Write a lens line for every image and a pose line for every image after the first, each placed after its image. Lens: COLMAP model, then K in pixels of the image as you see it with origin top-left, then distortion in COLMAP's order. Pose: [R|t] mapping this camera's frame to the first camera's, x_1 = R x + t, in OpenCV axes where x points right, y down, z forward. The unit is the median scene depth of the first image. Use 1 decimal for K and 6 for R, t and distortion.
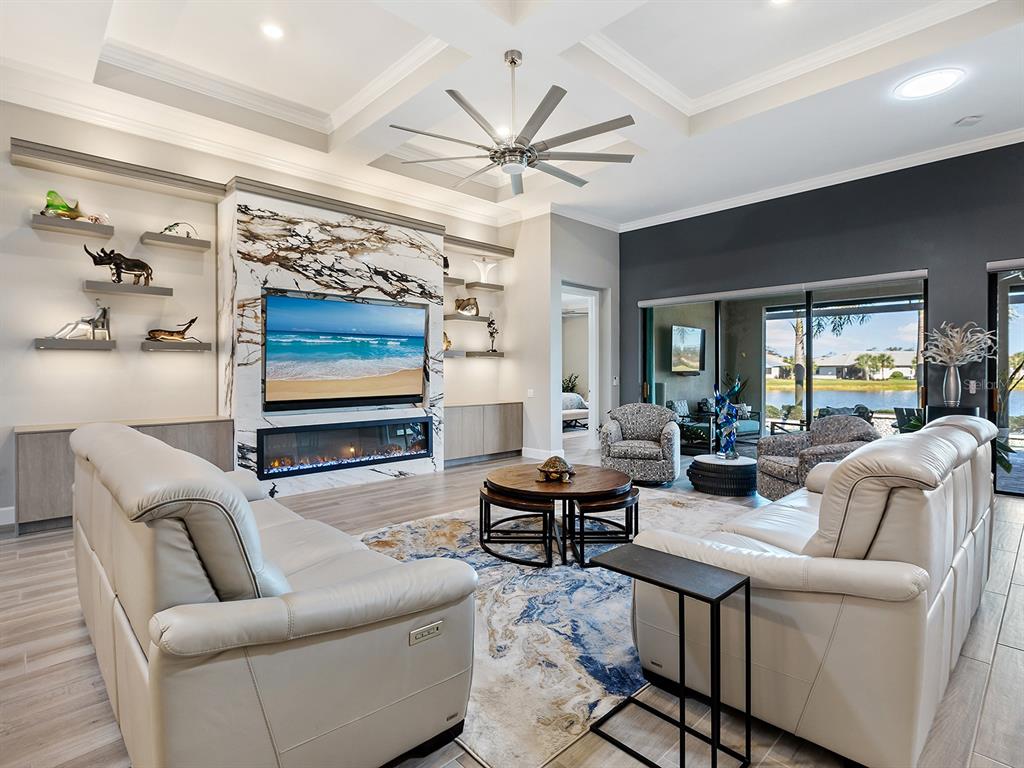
lens RADIAL K [[515.4, 0, 558.1], [0, 515.4, 374.9], [0, 0, 1]] dist [0.000680, -0.000147]
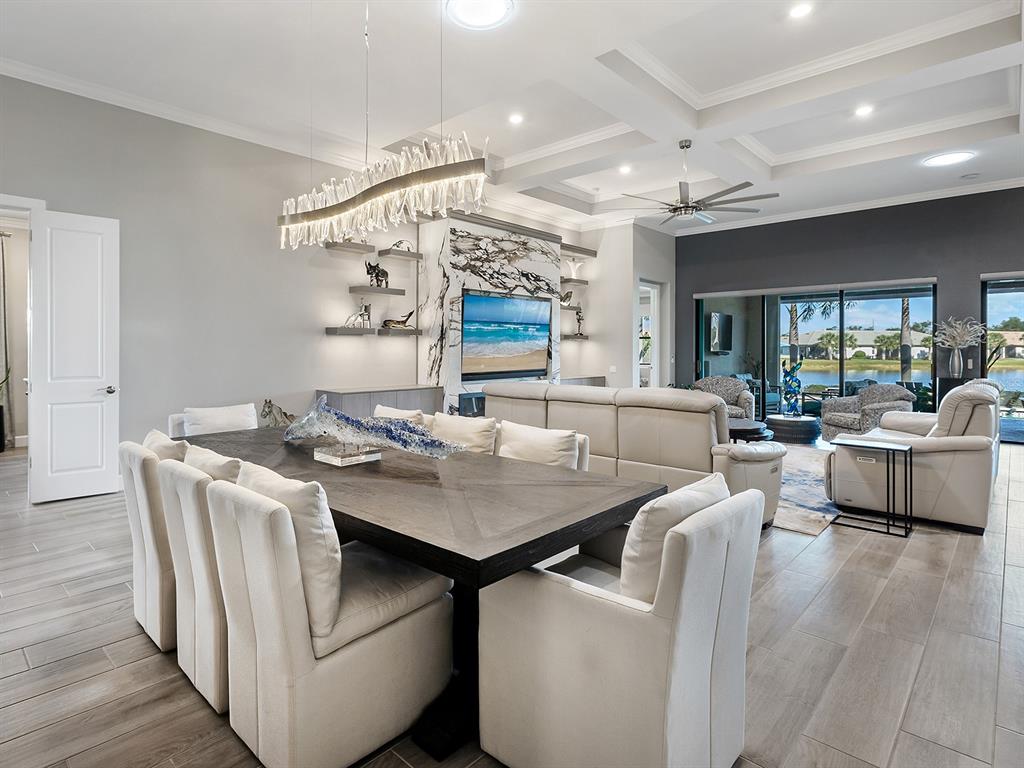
lens RADIAL K [[533.8, 0, 537.7], [0, 533.8, 353.2], [0, 0, 1]] dist [0.000096, -0.000994]
pose [[0.999168, 0.002989, 0.040686, -0.396731], [-0.002959, 0.999995, -0.000809, -0.000604], [-0.040688, 0.000688, 0.999172, -0.367792]]
